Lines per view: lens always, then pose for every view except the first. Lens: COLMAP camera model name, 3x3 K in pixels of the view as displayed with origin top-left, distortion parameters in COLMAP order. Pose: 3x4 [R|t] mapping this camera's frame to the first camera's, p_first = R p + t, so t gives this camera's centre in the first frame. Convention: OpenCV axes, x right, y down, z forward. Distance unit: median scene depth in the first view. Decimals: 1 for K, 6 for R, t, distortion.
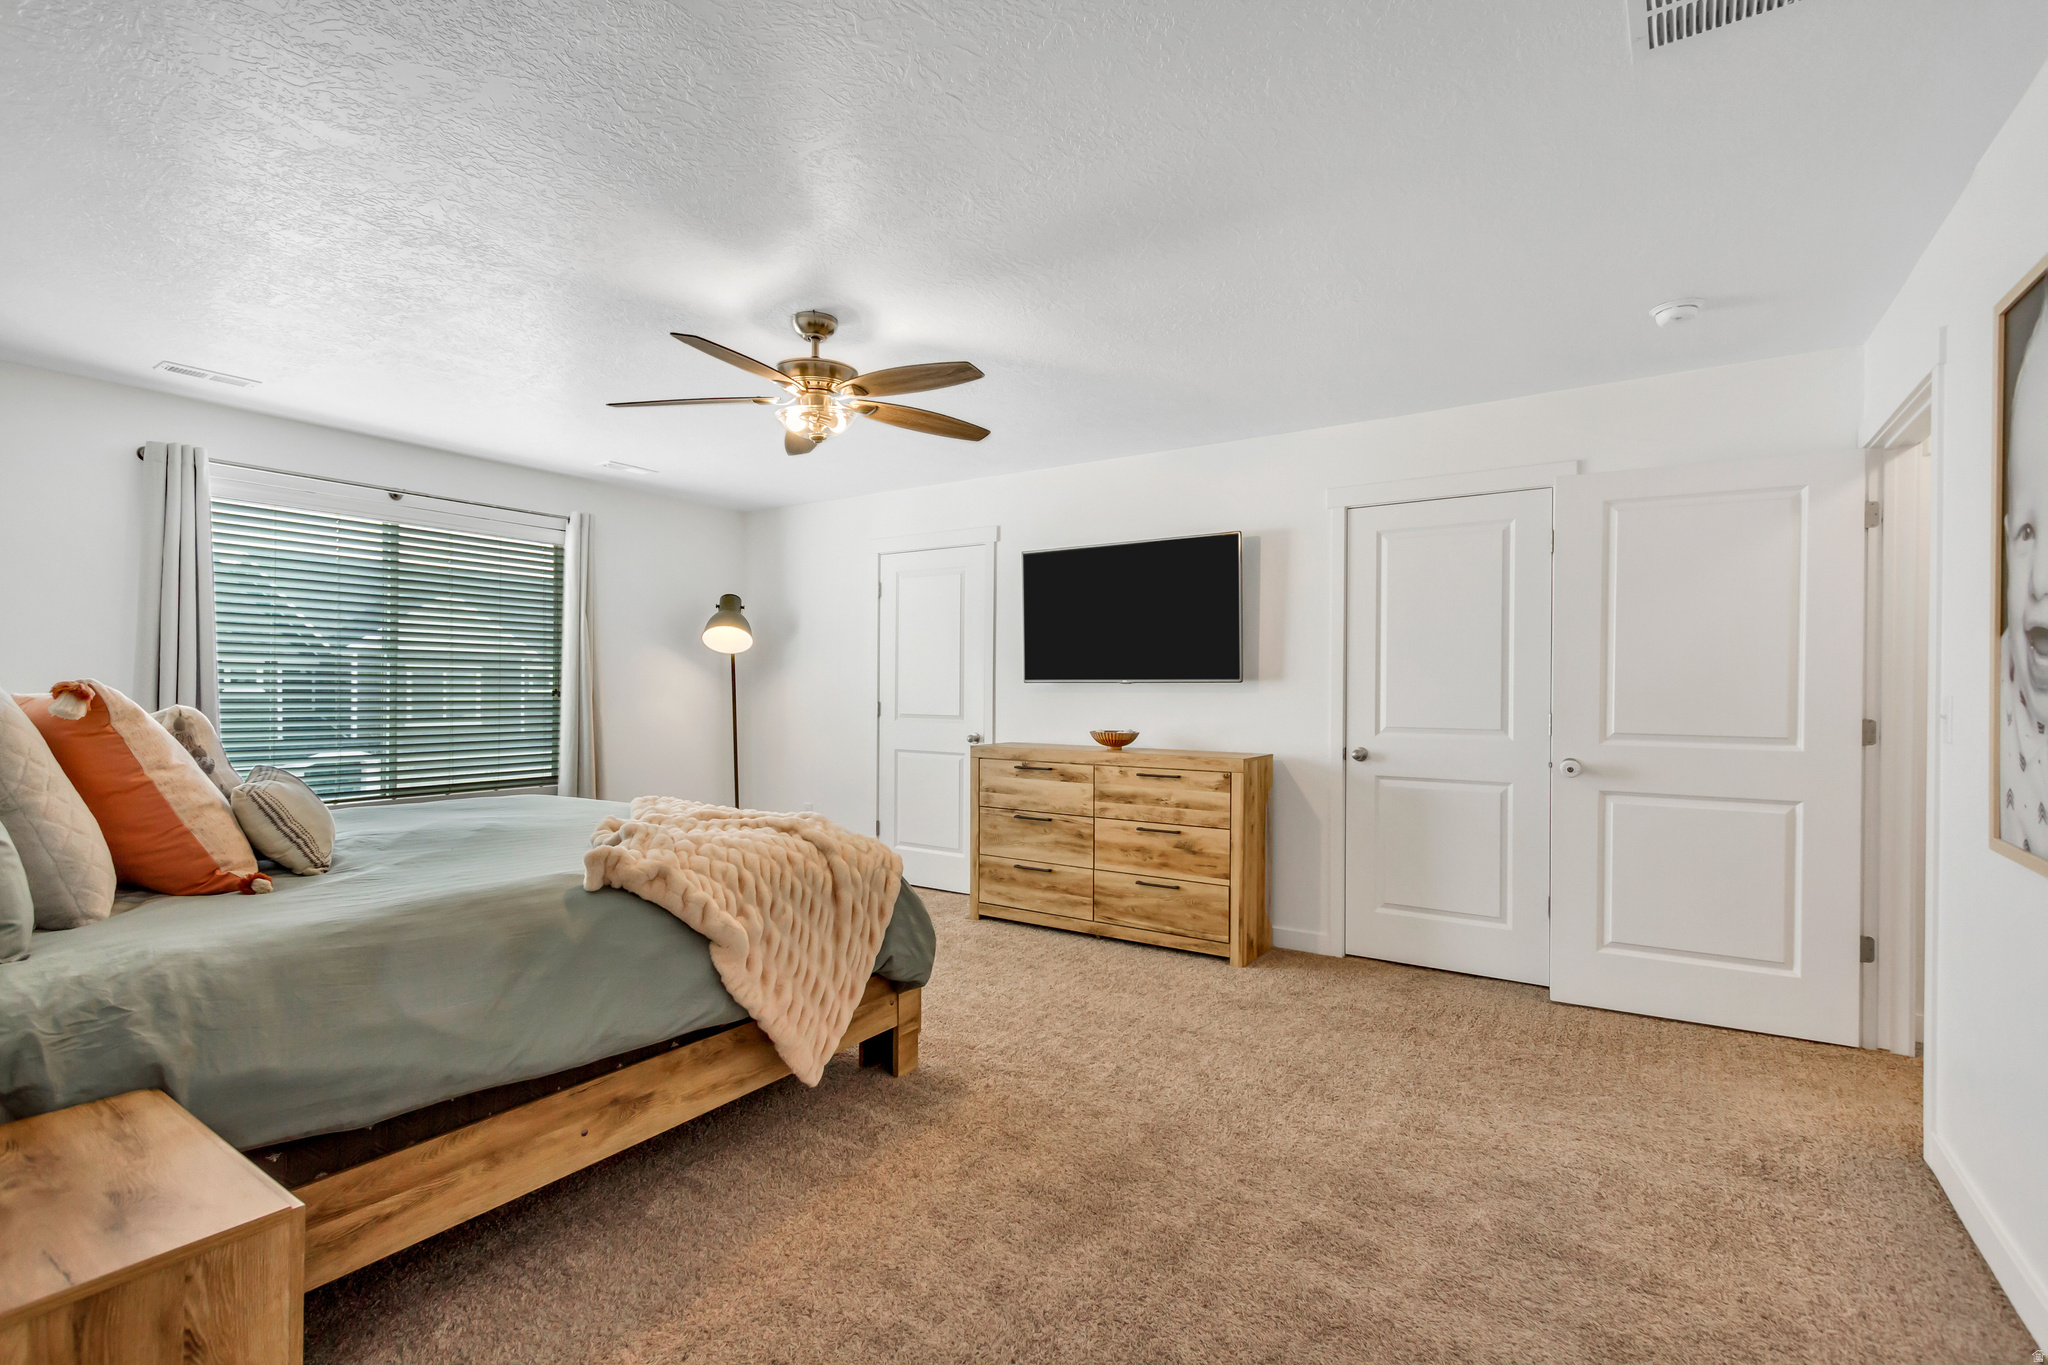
lens RADIAL K [[936.0, 0, 1012.0], [0, 936.0, 690.2], [0, 0, 1]] dist [0.005904, -0.000955]
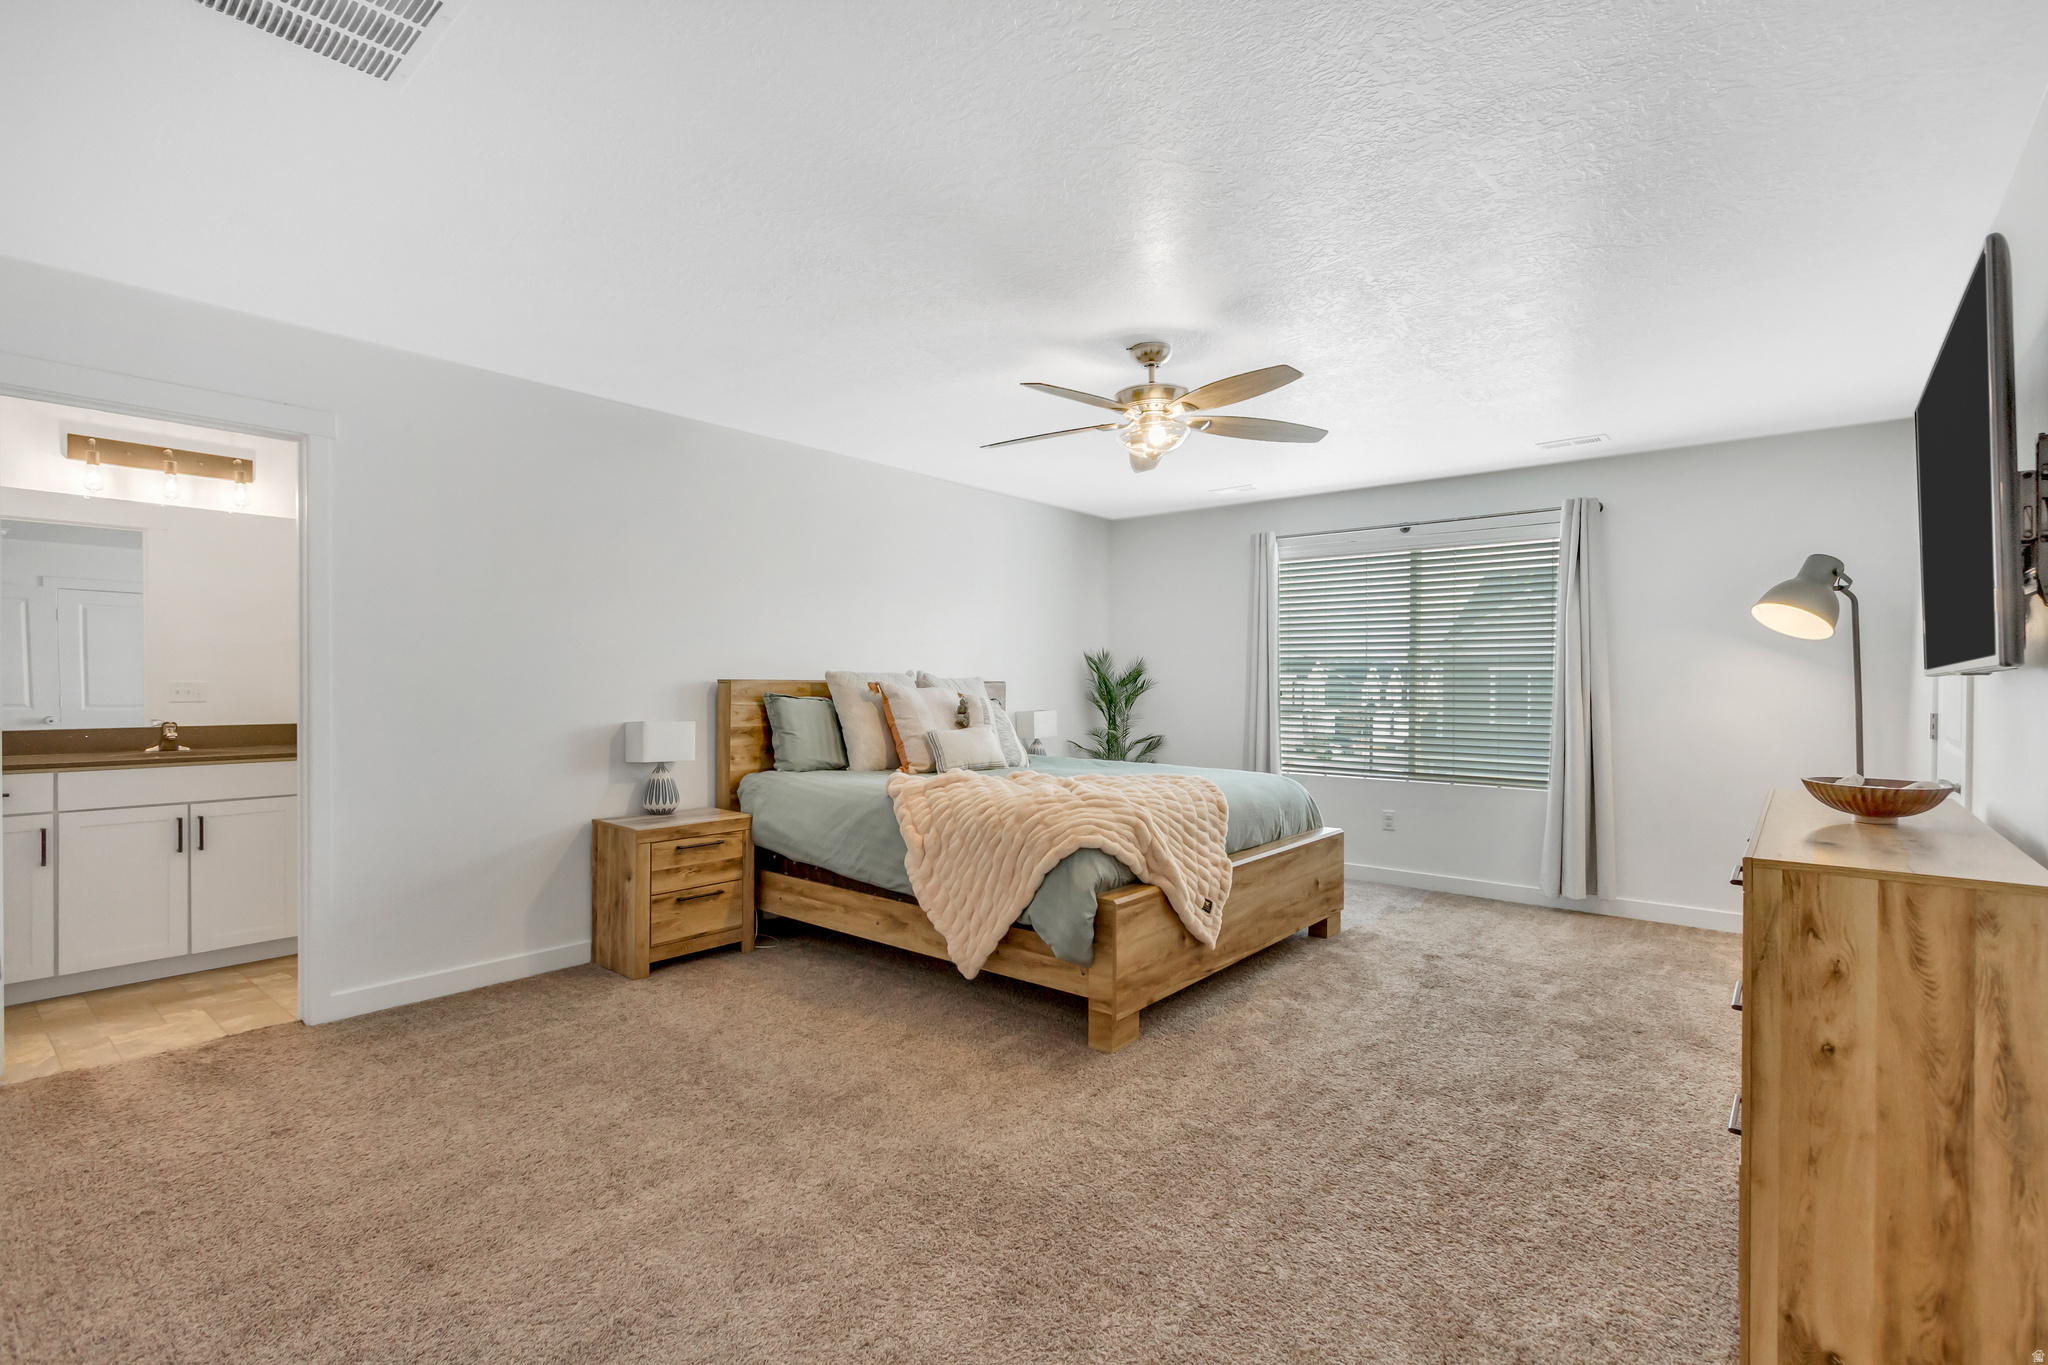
lens RADIAL K [[936.0, 0, 1013.7], [0, 936.0, 693.0], [0, 0, 1]] dist [0.005904, -0.000955]
pose [[-0.112767, 0.000464, -0.993621, 1.207275], [-0.006399, 0.999979, 0.001193, 0.008615], [0.993601, 0.006493, -0.112761, 1.306440]]
